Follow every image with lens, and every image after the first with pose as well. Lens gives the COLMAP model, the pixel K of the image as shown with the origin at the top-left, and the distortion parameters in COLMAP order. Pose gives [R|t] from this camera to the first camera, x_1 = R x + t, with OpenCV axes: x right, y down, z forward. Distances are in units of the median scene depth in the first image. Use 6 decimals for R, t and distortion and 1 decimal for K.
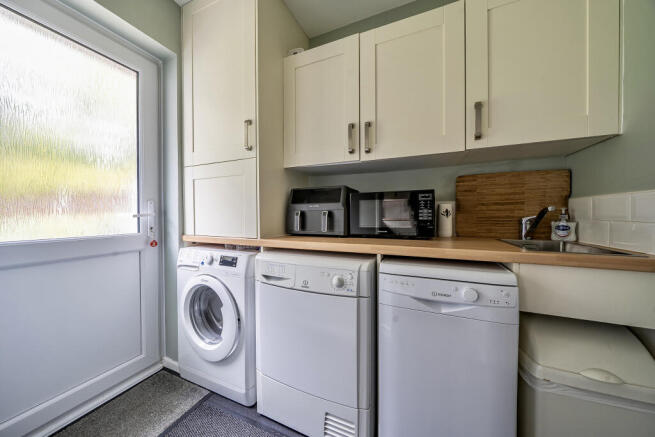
lens RADIAL K [[227.7, 0, 327.5], [0, 227.7, 218.5], [0, 0, 1]] dist [-0.002679, -0.000200]
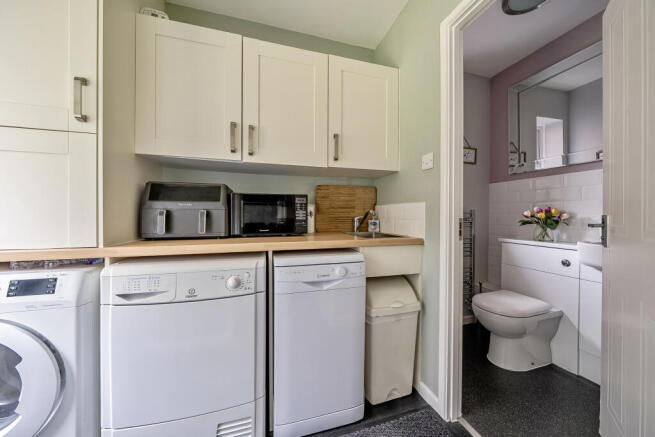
lens RADIAL K [[227.7, 0, 327.5], [0, 227.7, 218.5], [0, 0, 1]] dist [-0.002679, -0.000200]
pose [[0.759992, -0.004513, 0.649917, -0.233090], [0.006538, 0.999978, -0.000702, 0.002984], [-0.649900, 0.004782, 0.760005, -0.011894]]
